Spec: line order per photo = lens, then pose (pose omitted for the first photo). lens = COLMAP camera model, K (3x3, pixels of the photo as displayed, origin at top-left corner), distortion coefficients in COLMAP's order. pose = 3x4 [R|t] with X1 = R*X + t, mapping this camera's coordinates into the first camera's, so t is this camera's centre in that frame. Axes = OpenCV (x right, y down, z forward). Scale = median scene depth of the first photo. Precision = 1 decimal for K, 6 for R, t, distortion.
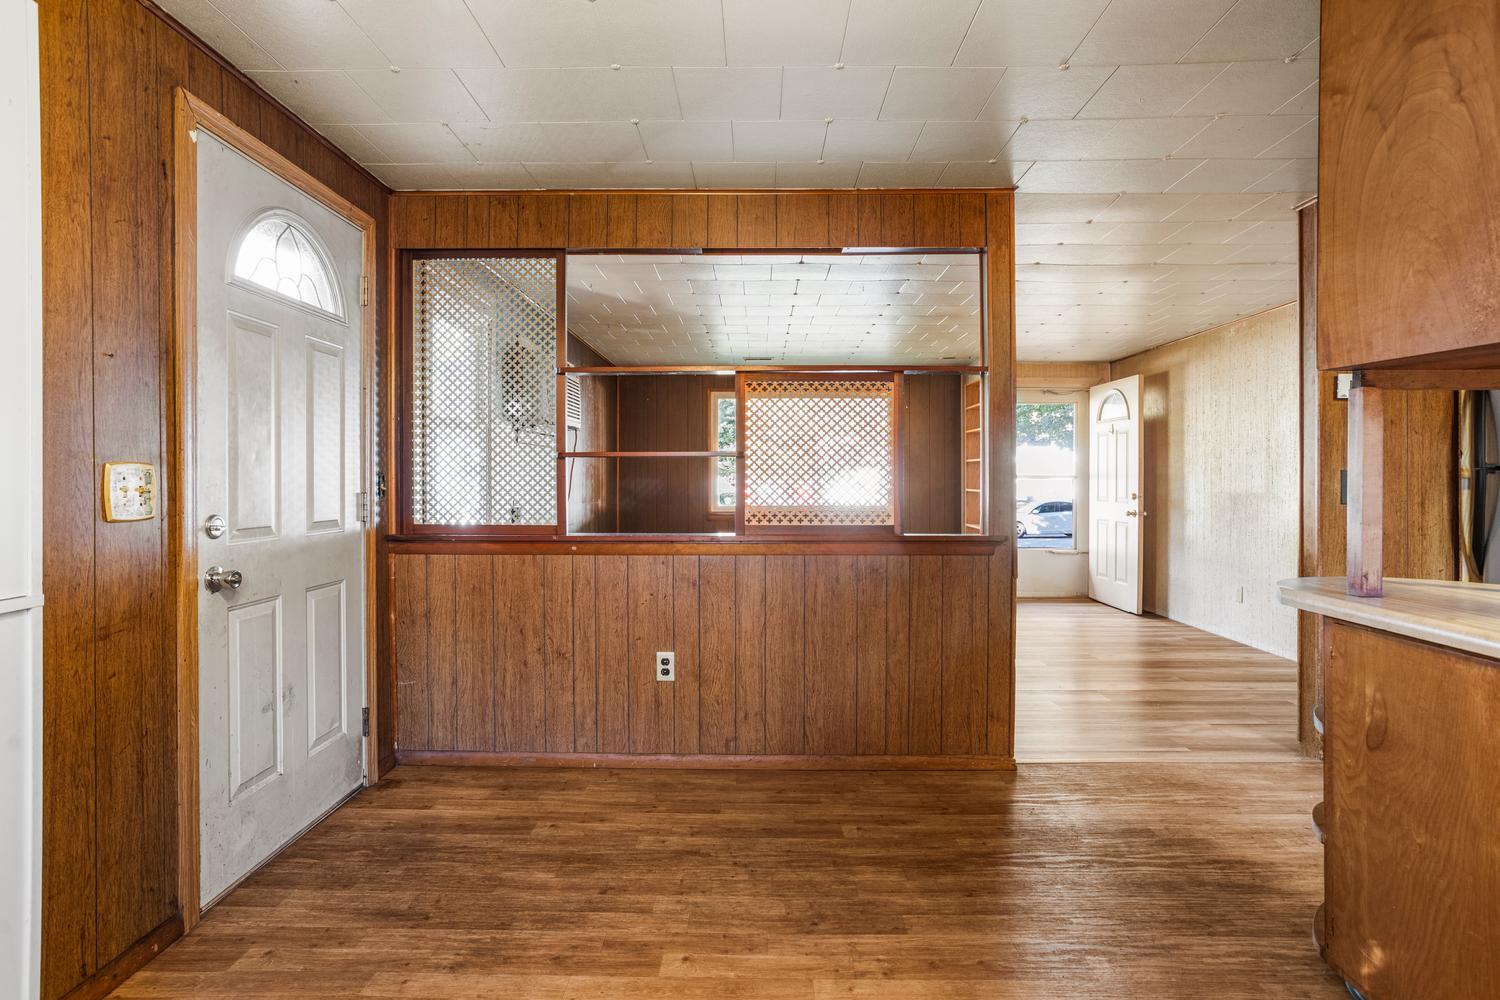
lens RADIAL K [[743.7, 0, 752.8], [0, 743.7, 491.6], [0, 0, 1]] dist [-0.040467, 0.024908]
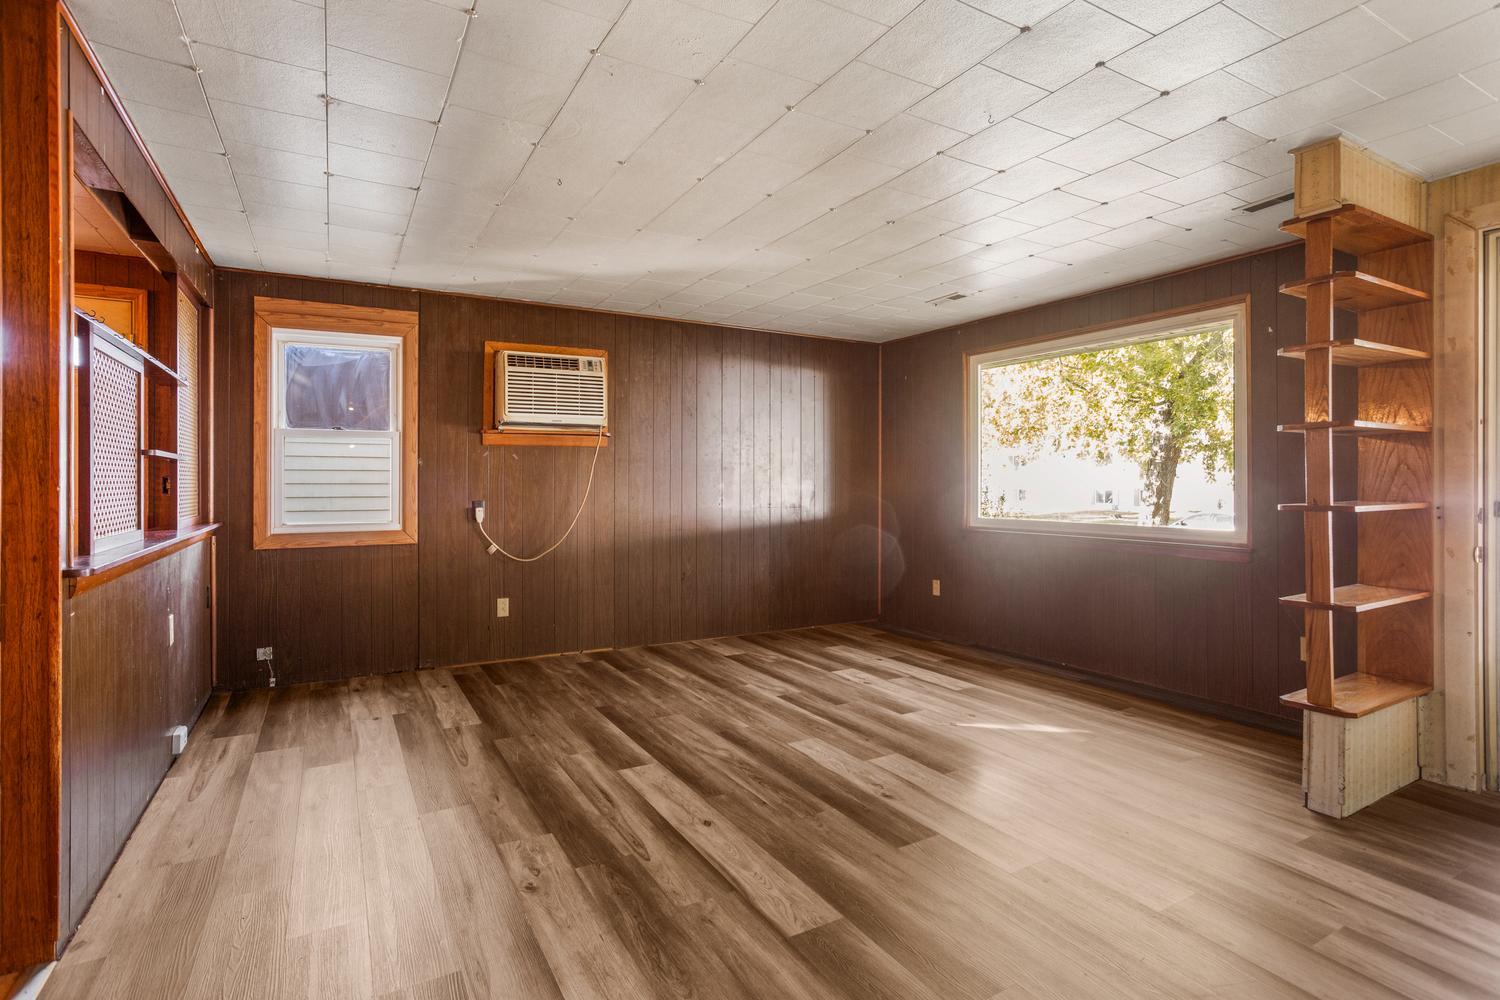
lens RADIAL K [[743.7, 0, 752.6], [0, 743.7, 485.9], [0, 0, 1]] dist [-0.040467, 0.024908]
pose [[0.513327, 0.004311, -0.858183, 0.527593], [-0.011050, 0.999938, -0.001586, -0.009150], [0.858122, 0.010297, 0.513342, 0.554224]]
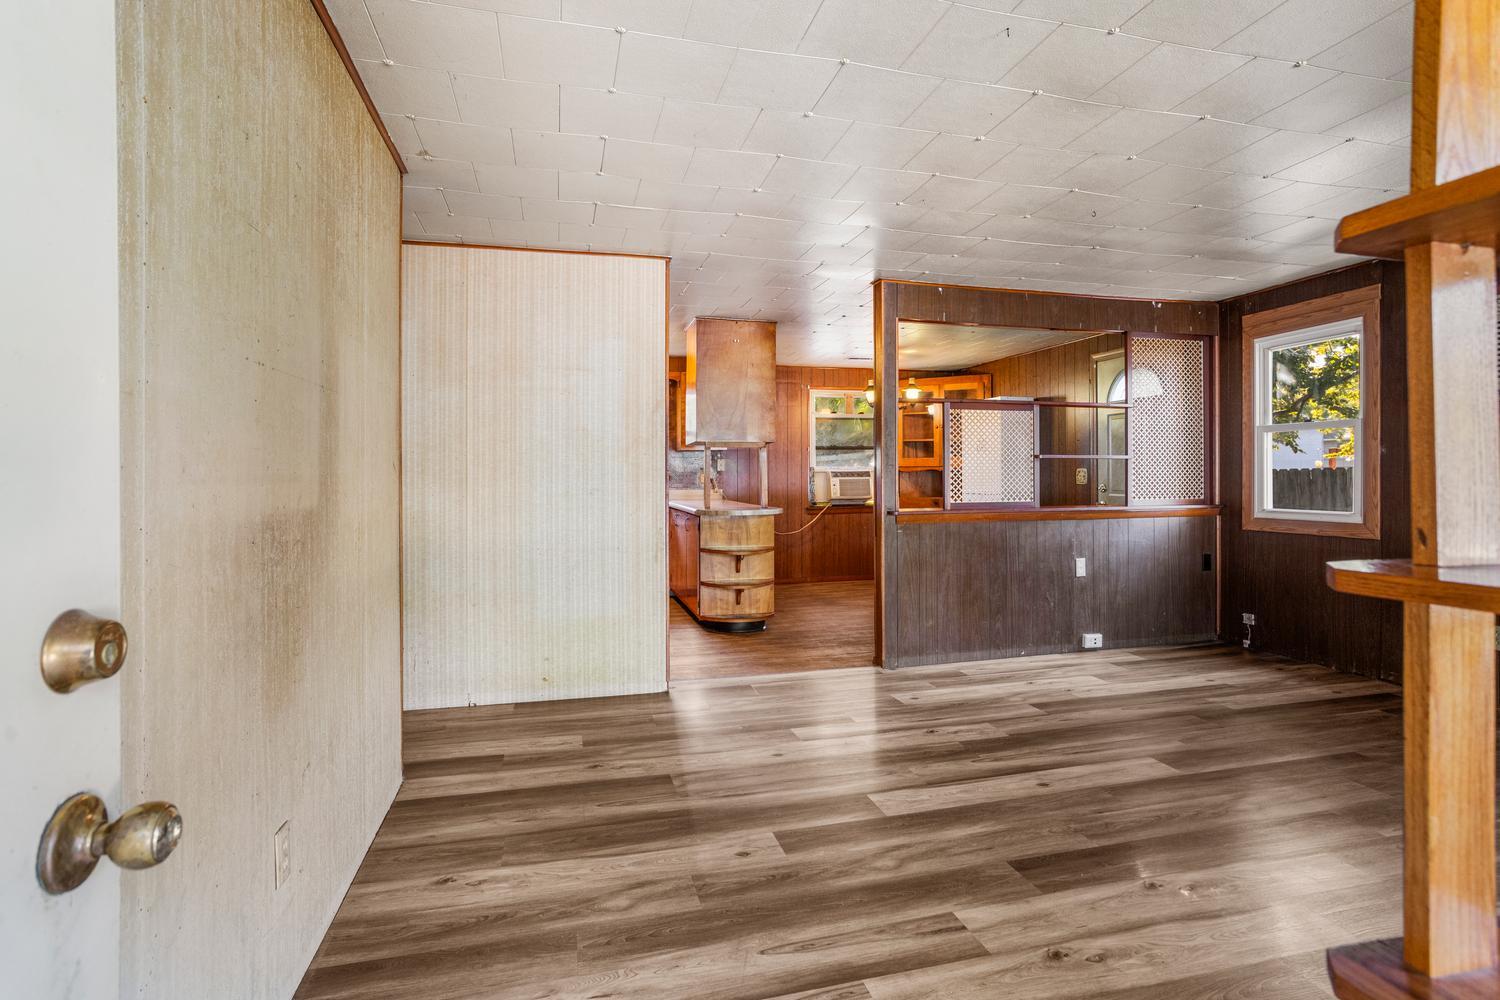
lens RADIAL K [[743.7, 0, 735.4], [0, 743.7, 497.6], [0, 0, 1]] dist [-0.040467, 0.024908]
pose [[-0.969970, 0.012597, -0.242898, 0.455824], [0.003208, 0.999234, 0.039009, -0.014321], [0.243203, 0.037059, -0.969267, 1.095307]]
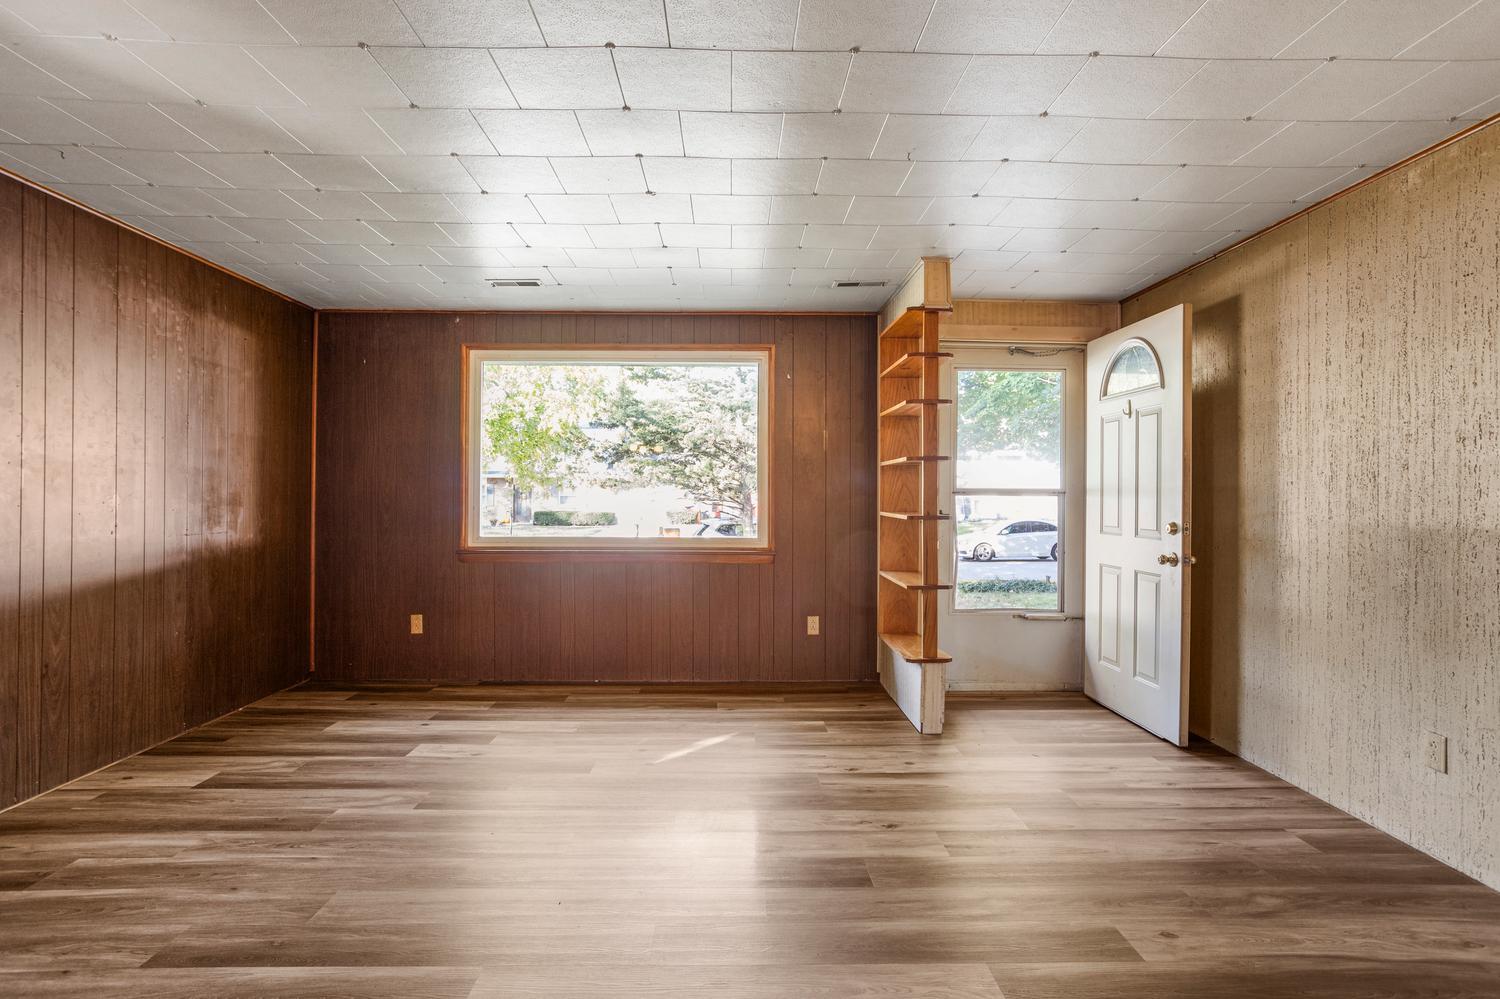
lens RADIAL K [[743.7, 0, 749.3], [0, 743.7, 497.1], [0, 0, 1]] dist [-0.040467, 0.024908]
pose [[0.999512, 0.004850, 0.030868, 0.186059], [-0.004475, 0.999916, -0.012196, -0.008474], [-0.030925, 0.012052, 0.999449, 0.464444]]
